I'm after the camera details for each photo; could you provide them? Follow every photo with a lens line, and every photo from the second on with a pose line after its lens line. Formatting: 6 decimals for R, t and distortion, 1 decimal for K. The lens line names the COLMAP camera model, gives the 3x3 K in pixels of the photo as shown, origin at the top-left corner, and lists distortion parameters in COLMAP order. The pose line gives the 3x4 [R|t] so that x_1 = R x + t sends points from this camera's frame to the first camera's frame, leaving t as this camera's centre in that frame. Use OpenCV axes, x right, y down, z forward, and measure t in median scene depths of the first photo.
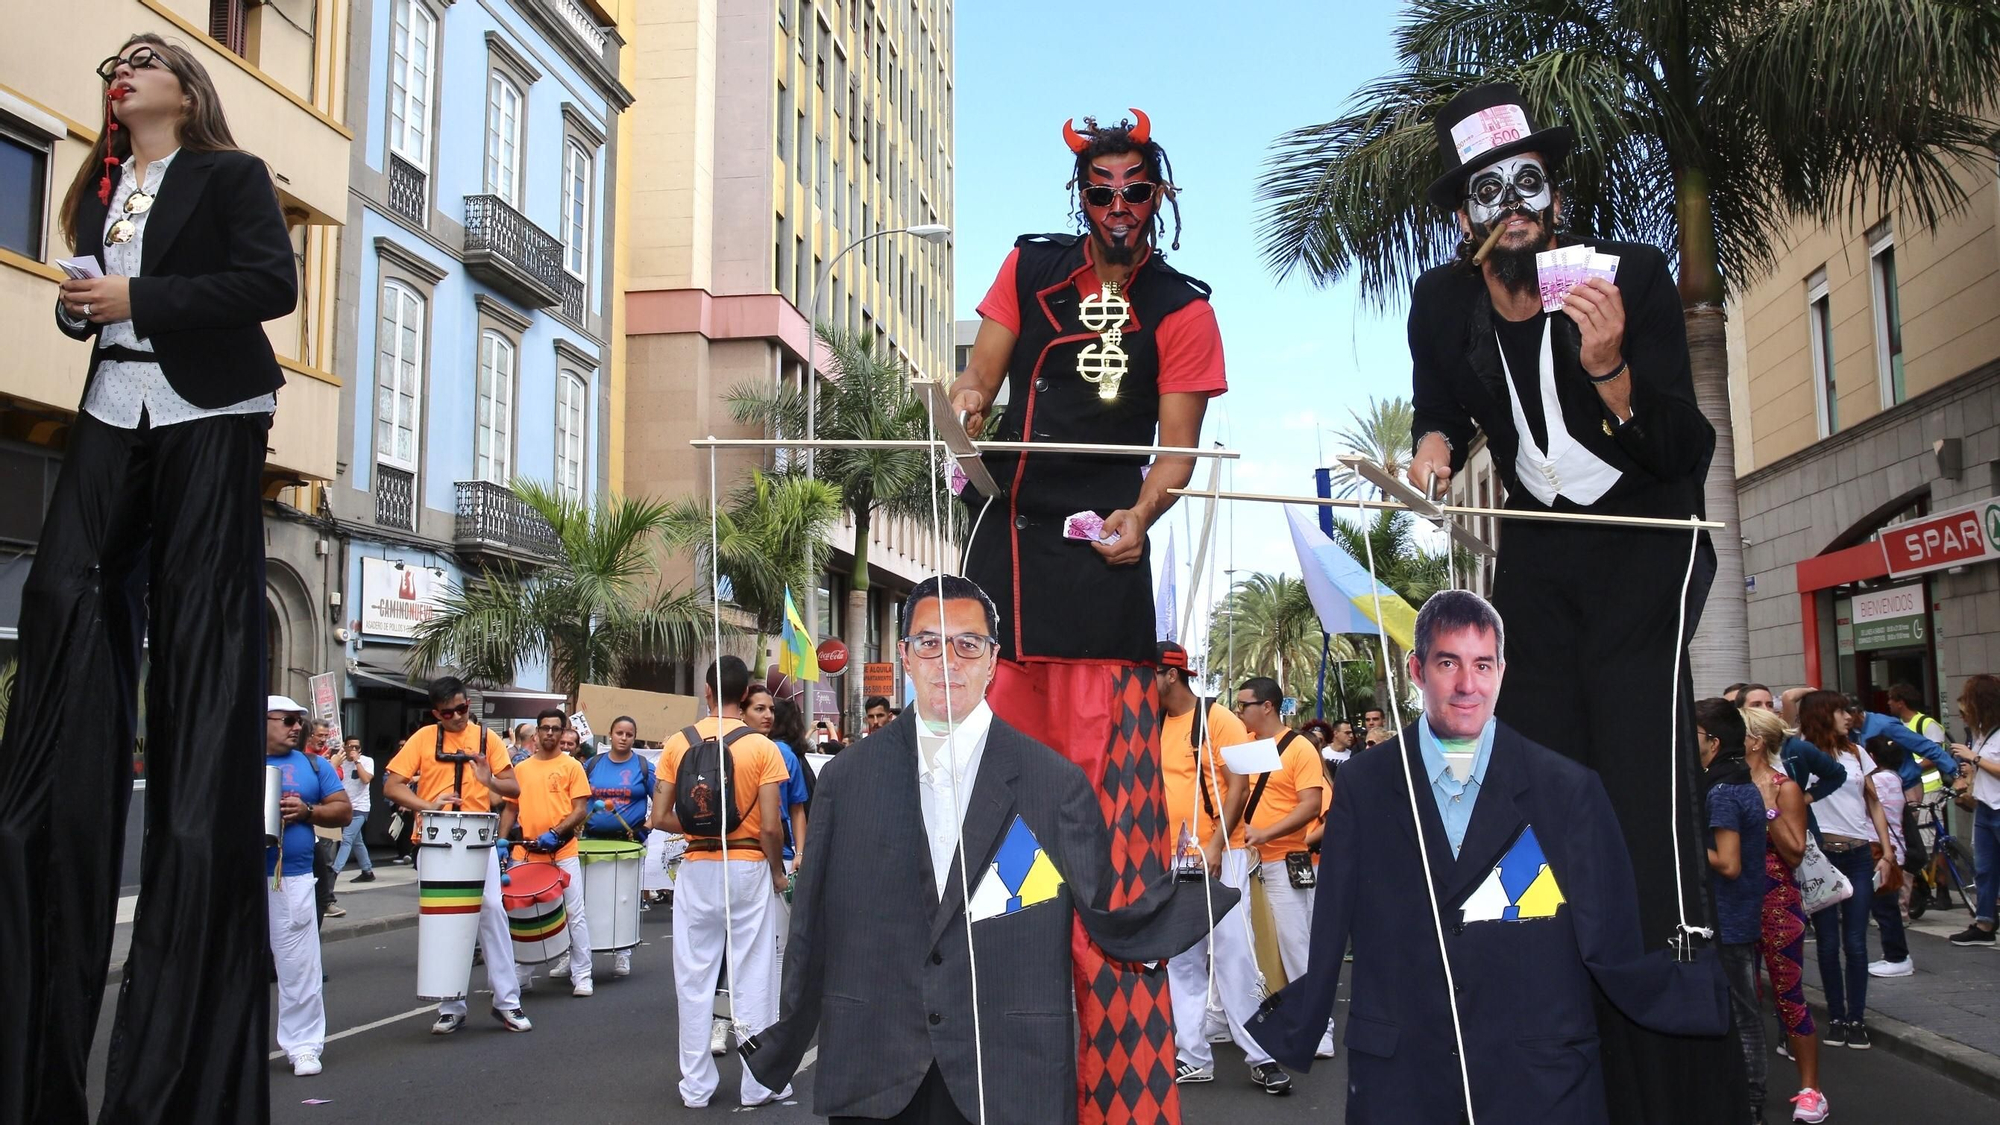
lens RADIAL K [[1764.5, 0, 1007.4], [0, 1764.5, 557.4], [0, 0, 1]] dist [0.007347, 0.001156]
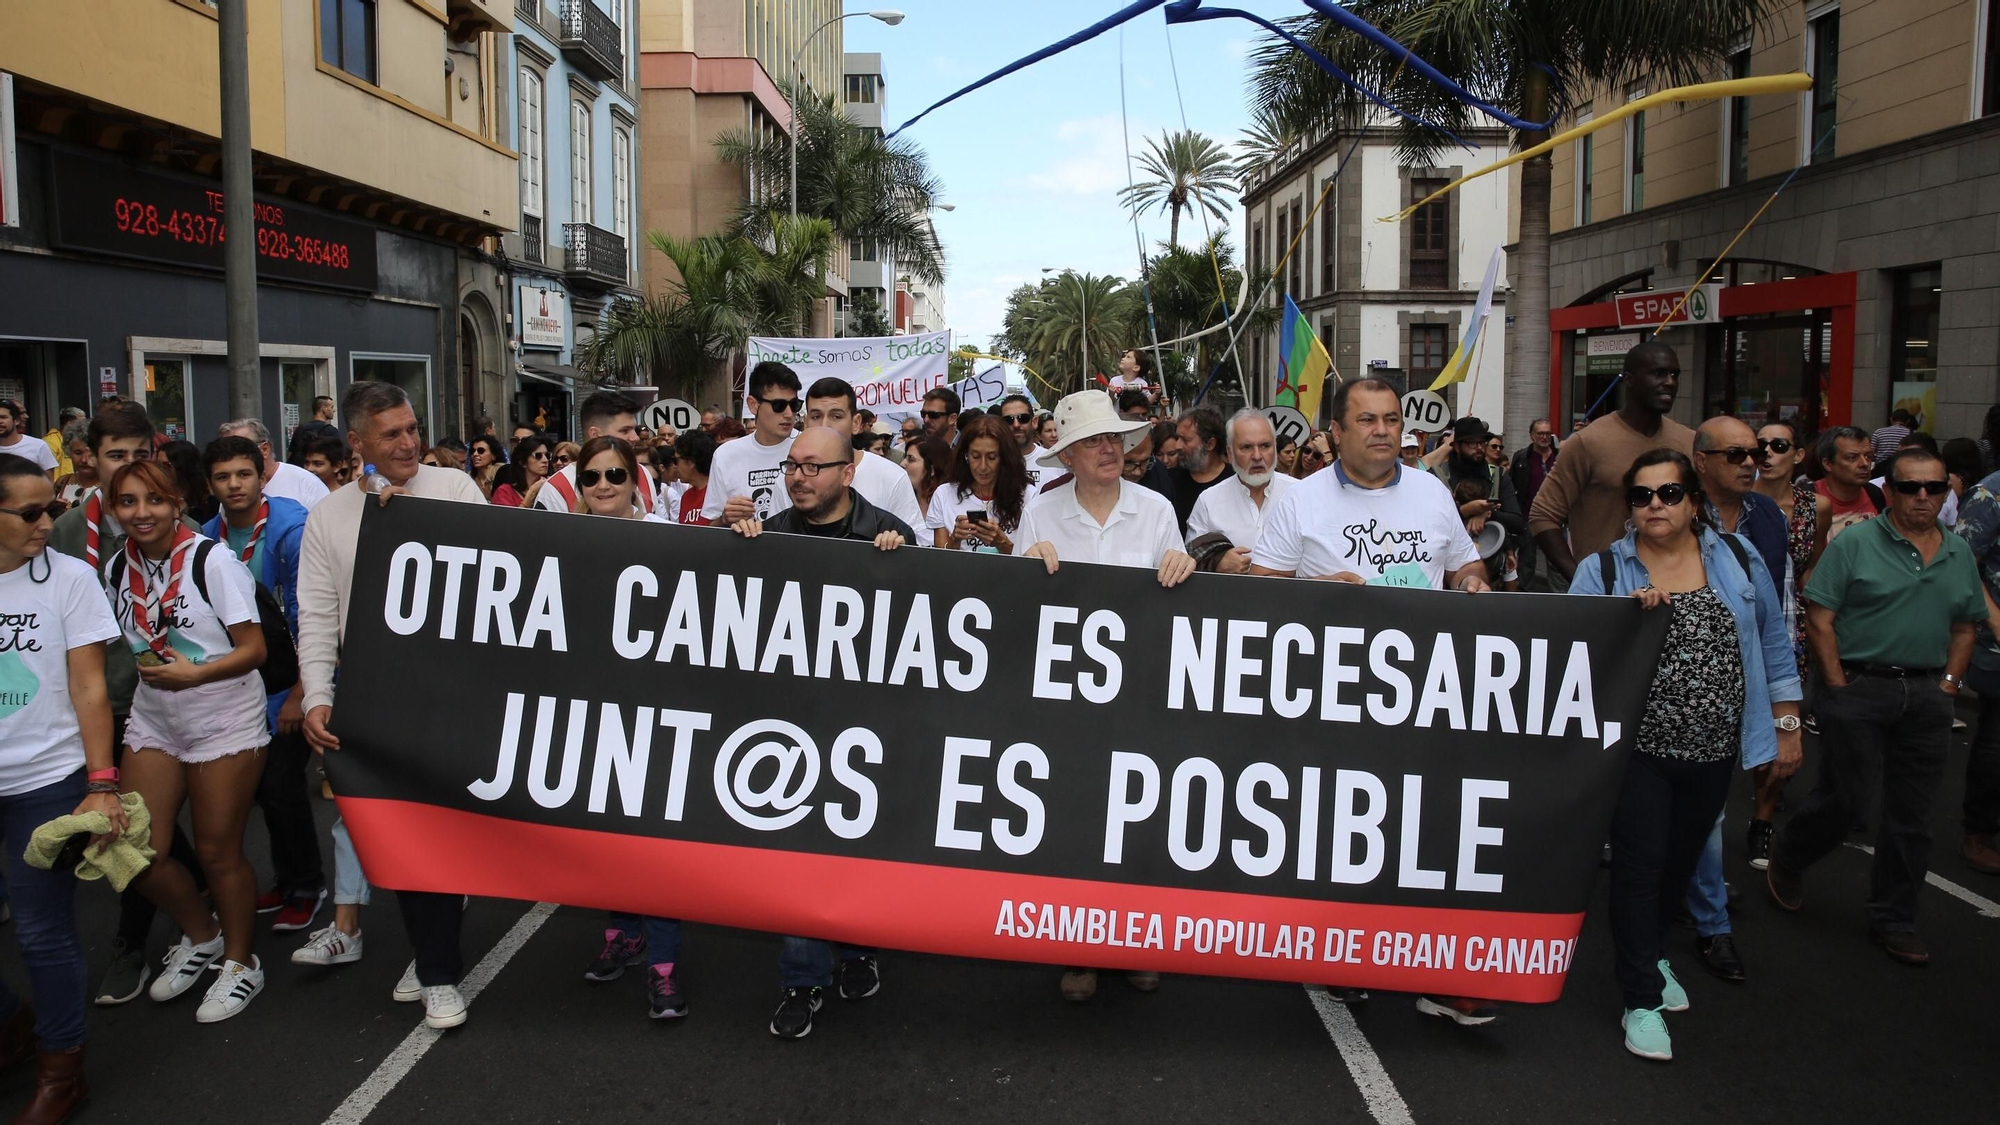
lens RADIAL K [[1427.1, 0, 993.1], [0, 1427.1, 557.8], [0, 0, 1]] dist [-0.048352, -0.001418]
pose [[0.995350, -0.001261, 0.096321, -0.111210], [-0.018875, 0.977977, 0.207856, -0.028430], [-0.094462, -0.208707, 0.973405, -0.119427]]
